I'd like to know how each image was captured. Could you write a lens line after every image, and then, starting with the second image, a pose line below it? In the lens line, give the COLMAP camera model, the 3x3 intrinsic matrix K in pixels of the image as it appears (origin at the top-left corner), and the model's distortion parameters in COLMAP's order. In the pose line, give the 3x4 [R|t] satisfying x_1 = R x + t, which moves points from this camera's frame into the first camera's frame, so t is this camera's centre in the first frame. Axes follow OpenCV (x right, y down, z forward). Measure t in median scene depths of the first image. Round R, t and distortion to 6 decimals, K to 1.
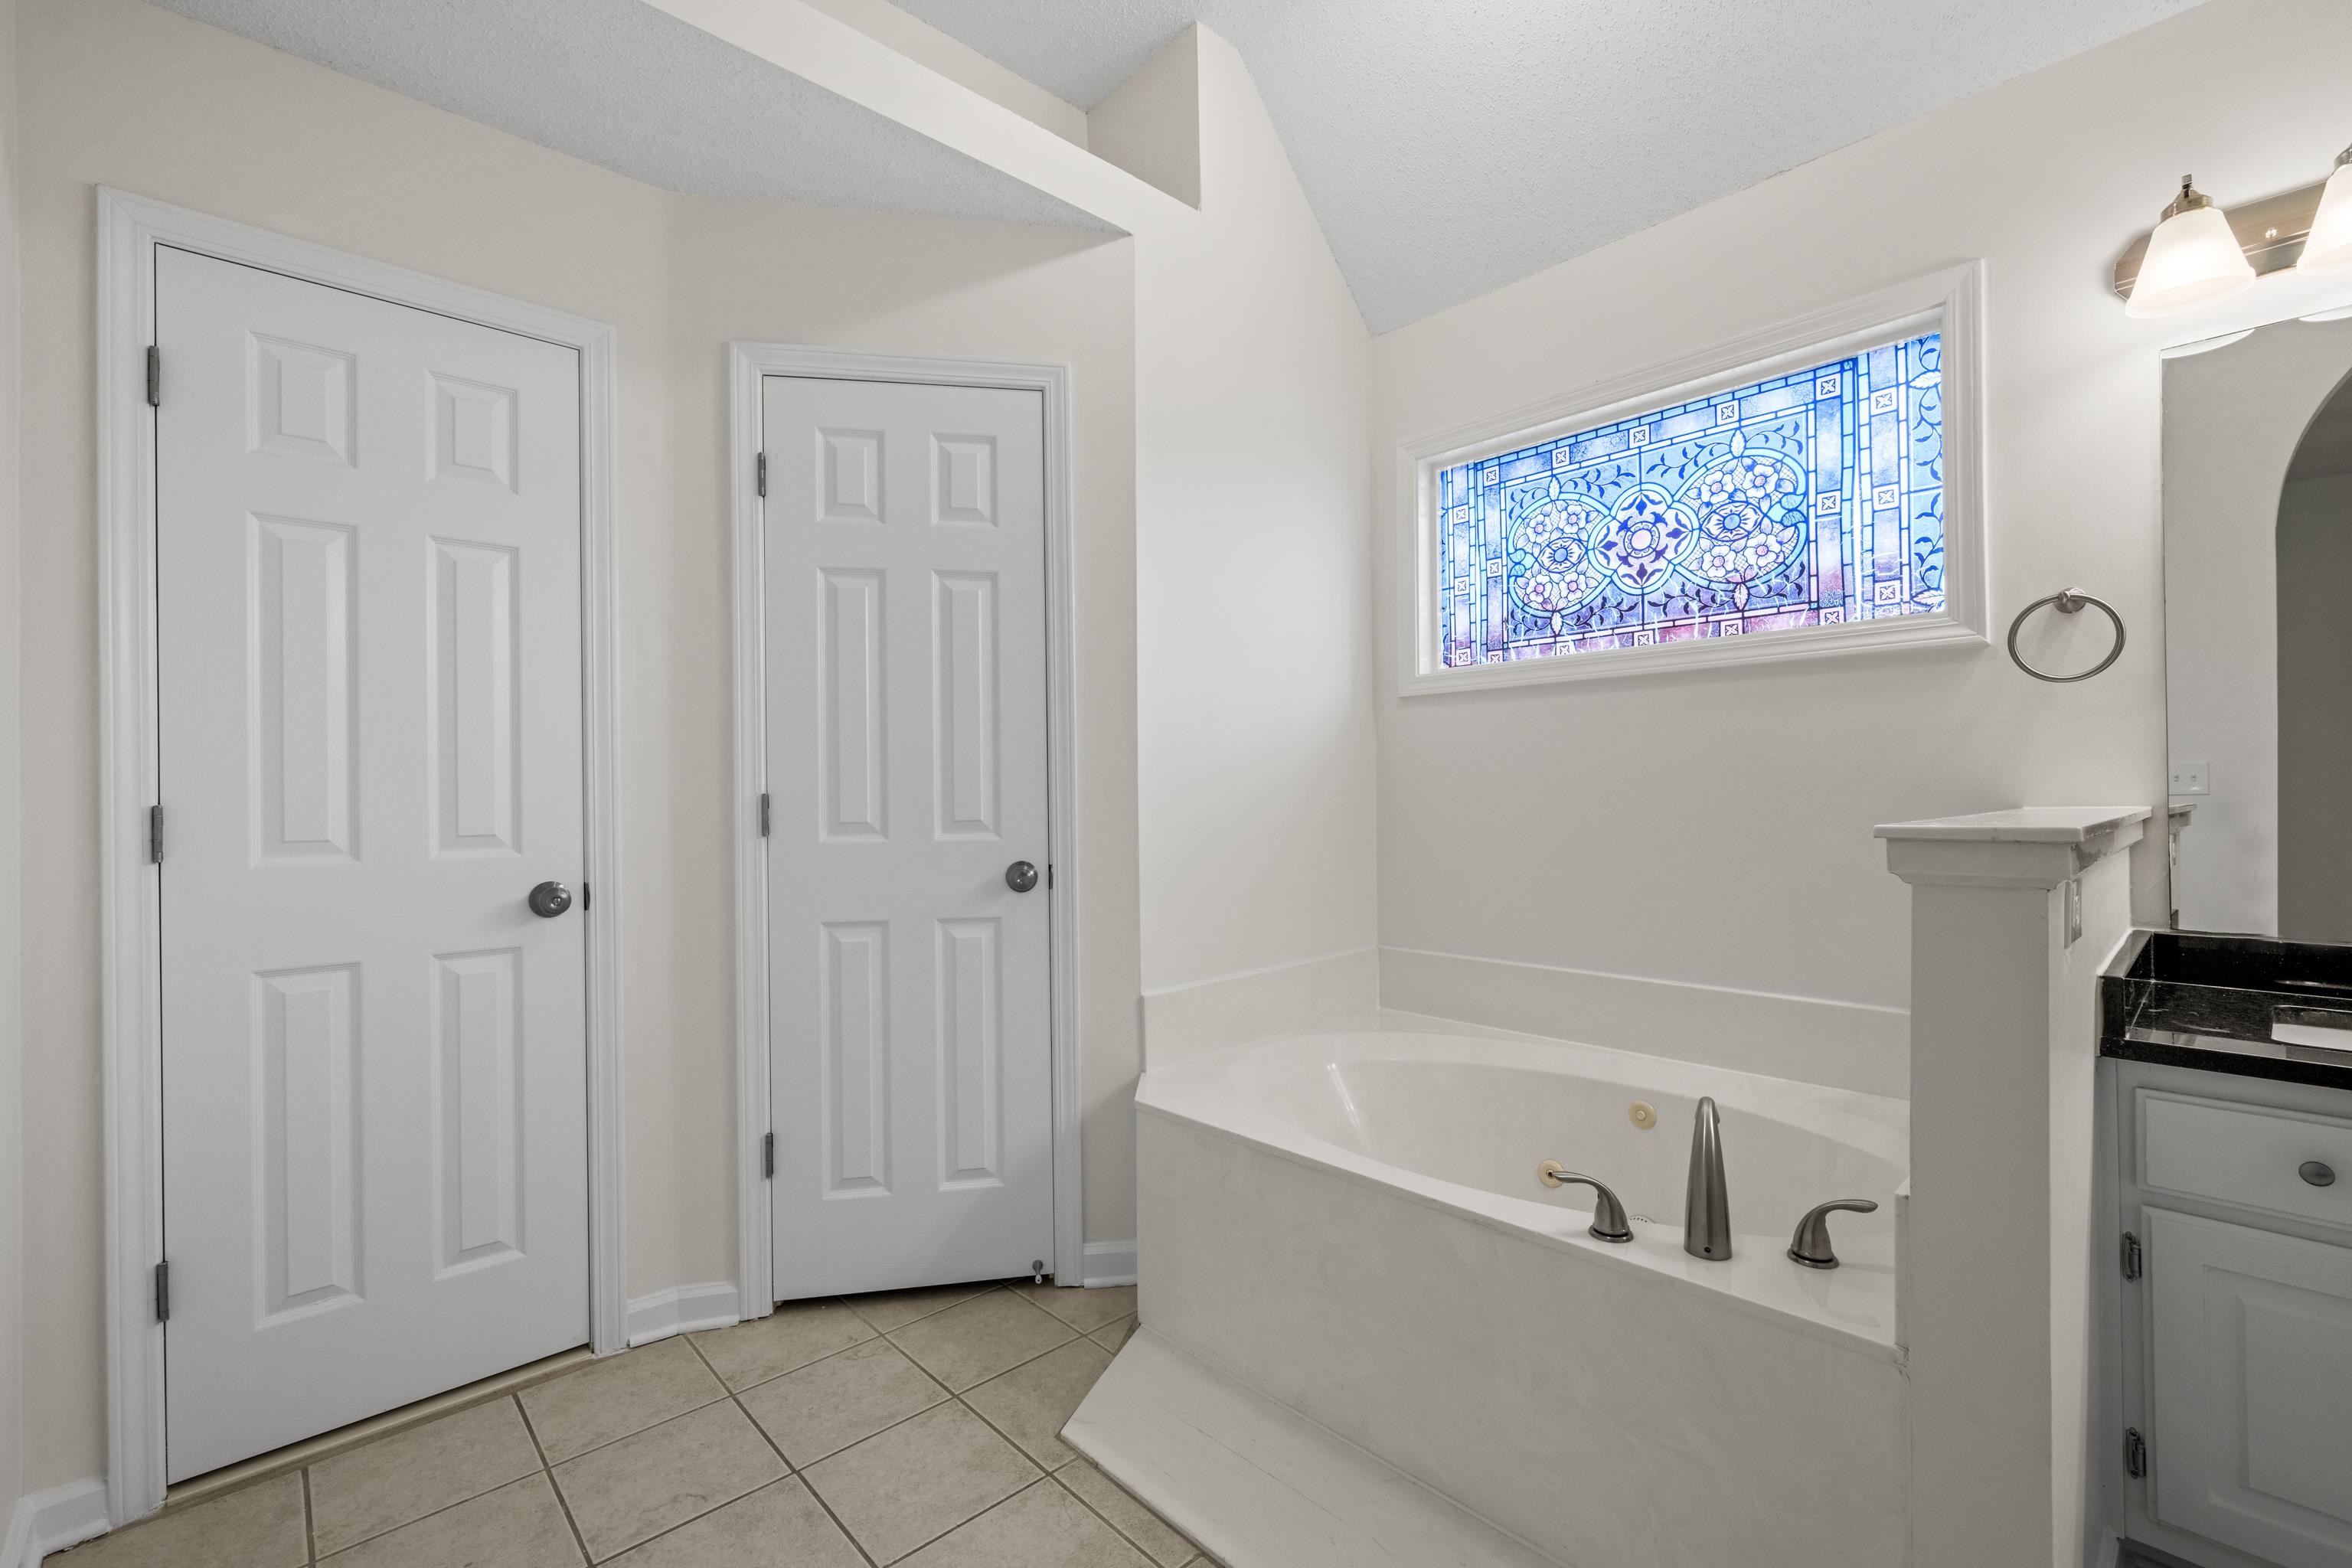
lens RADIAL K [[1013.7, 0, 1176.0], [0, 1013.7, 784.0], [0, 0, 1]] dist [-0.000858, 0.000162]
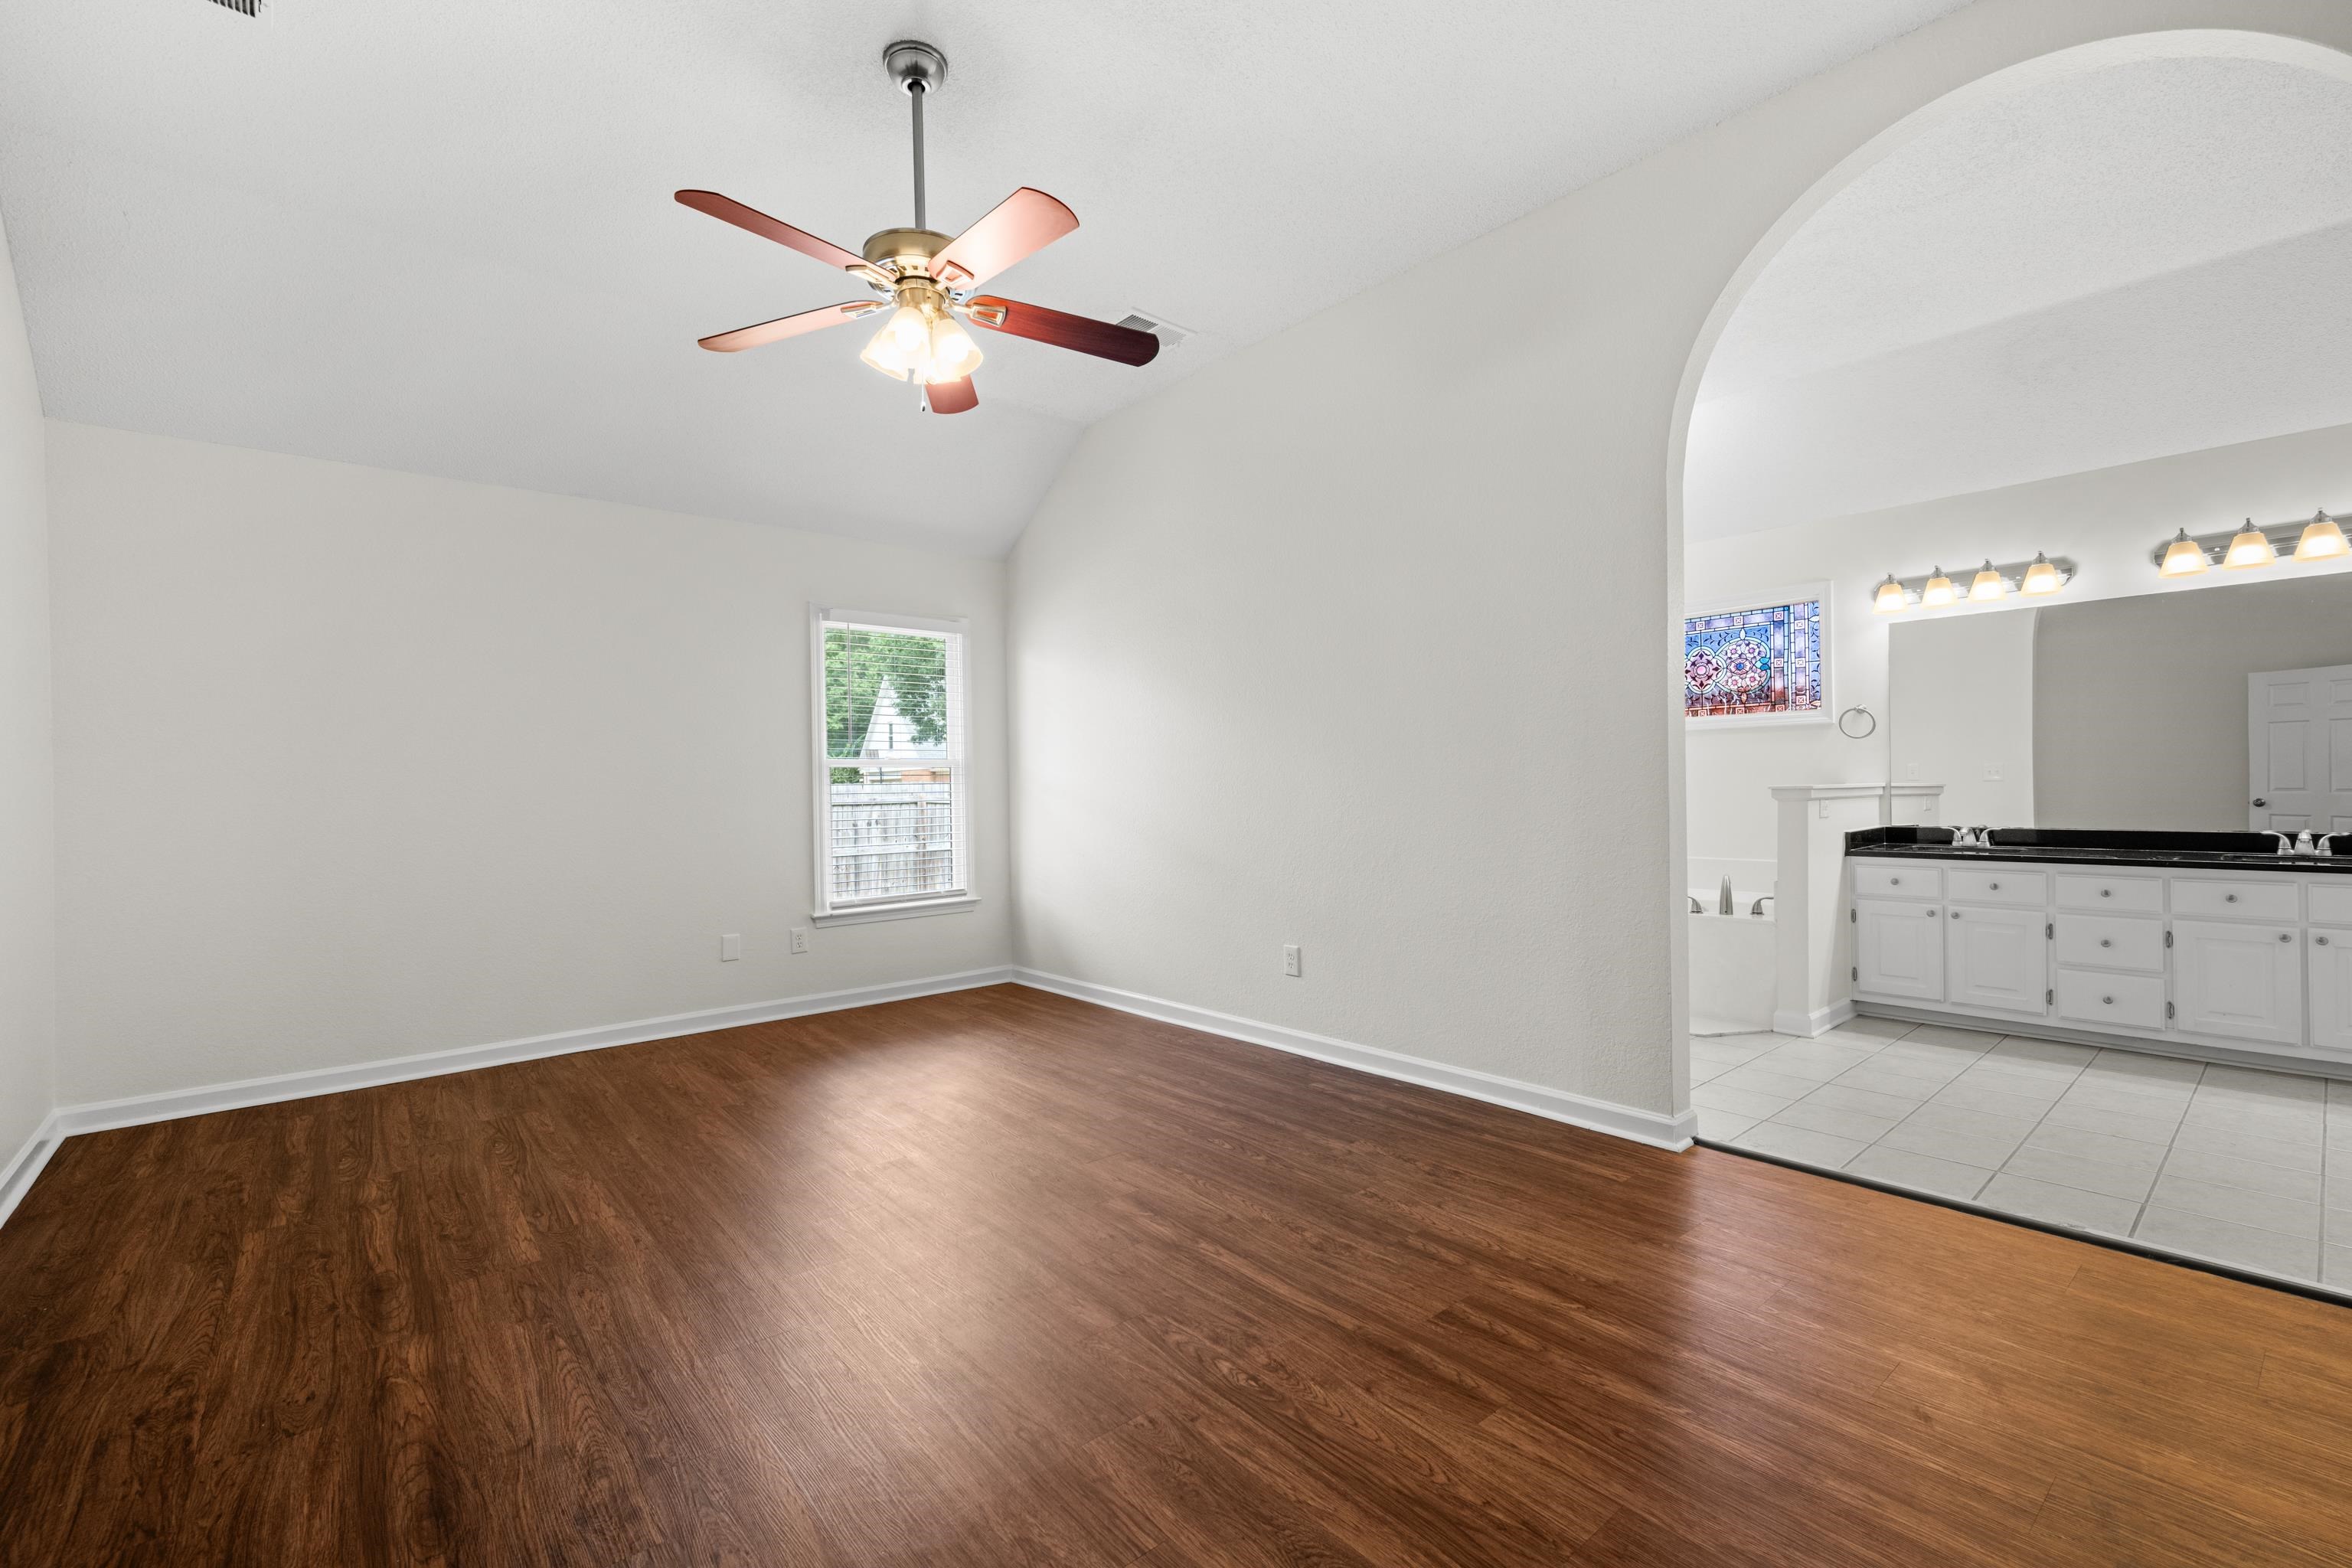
lens RADIAL K [[1013.7, 0, 1176.0], [0, 1013.7, 784.0], [0, 0, 1]] dist [-0.000858, 0.000162]
pose [[0.999495, -0.002292, -0.031681, -0.757308], [0.002538, 0.999967, 0.007752, -0.001155], [0.031662, -0.007828, 0.999468, -1.536117]]
